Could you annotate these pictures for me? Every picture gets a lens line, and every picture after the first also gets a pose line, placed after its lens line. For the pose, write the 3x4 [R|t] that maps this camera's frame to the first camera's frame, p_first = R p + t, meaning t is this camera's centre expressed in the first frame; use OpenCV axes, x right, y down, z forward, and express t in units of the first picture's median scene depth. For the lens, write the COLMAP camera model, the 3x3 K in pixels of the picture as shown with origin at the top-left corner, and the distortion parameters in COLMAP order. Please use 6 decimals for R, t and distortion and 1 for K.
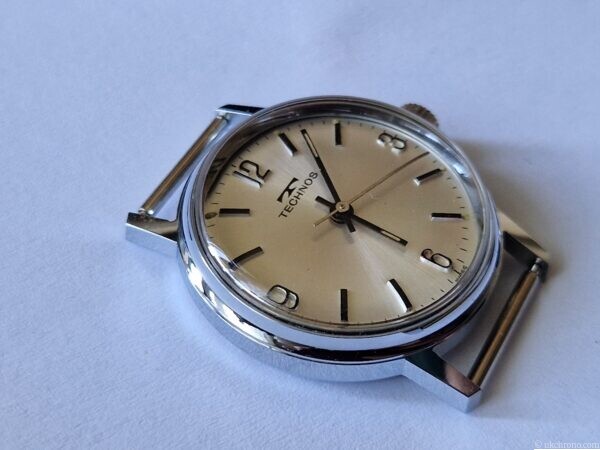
lens RADIAL K [[1274.6, 0, 282.3], [0, 1274.6, 224.7], [0, 0, 1]] dist [-0.010719, -0.235193]
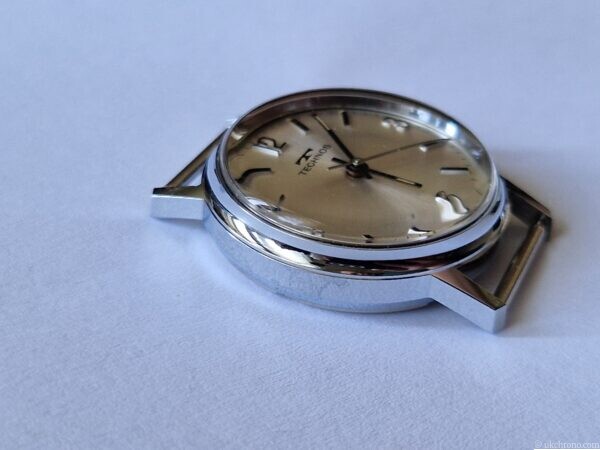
lens RADIAL K [[1271.8, 0, 300.0], [0, 1271.8, 225.0], [0, 0, 1]] dist [-0.031412, -0.152710]
pose [[0.996911, -0.038547, 0.068430, -0.075816], [0.056281, 0.958318, -0.280105, 0.331481], [-0.054780, 0.283092, 0.957527, -0.000565]]
